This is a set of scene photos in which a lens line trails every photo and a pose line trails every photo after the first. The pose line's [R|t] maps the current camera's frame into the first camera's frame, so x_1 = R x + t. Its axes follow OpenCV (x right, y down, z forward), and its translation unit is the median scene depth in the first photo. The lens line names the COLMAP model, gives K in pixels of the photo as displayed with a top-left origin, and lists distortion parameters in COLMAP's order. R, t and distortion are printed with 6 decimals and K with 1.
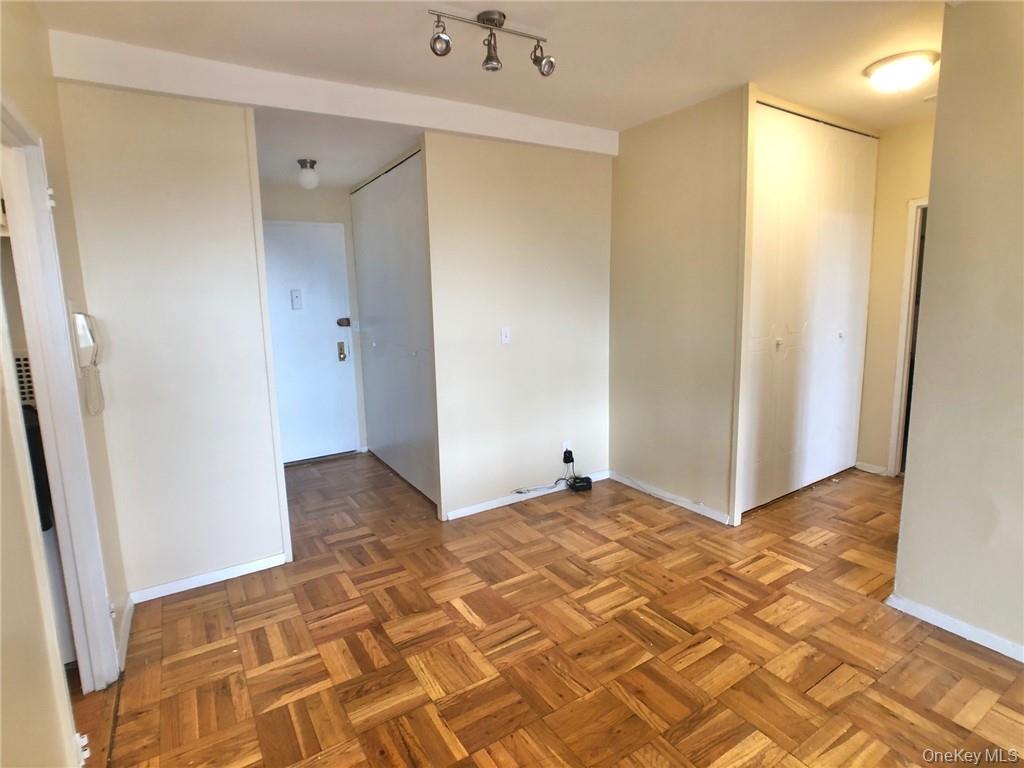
lens RADIAL K [[539.8, 0, 511.9], [0, 539.8, 381.5], [0, 0, 1]] dist [-0.027088, 0.001008]
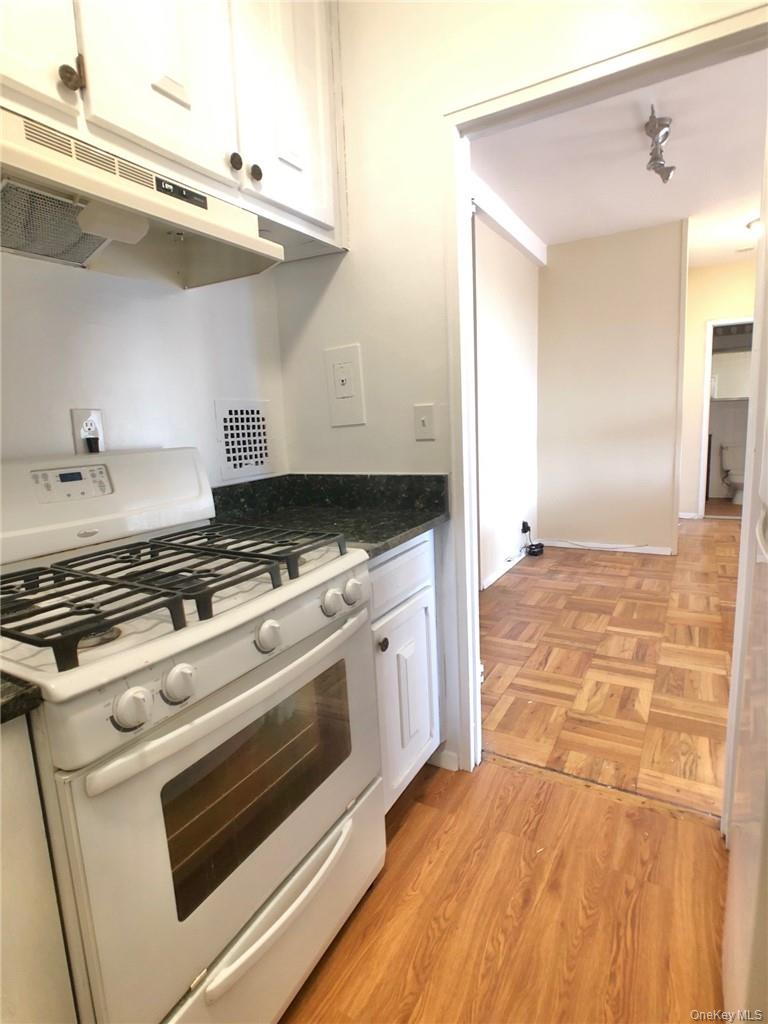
lens RADIAL K [[539.8, 0, 384.4], [0, 539.8, 508.2], [0, 0, 1]] dist [-0.027088, 0.001008]
pose [[0.879308, -0.080744, 0.469358, -0.988894], [0.089171, 0.996007, 0.004288, 0.096815], [-0.467830, 0.038083, 0.882997, 0.188063]]
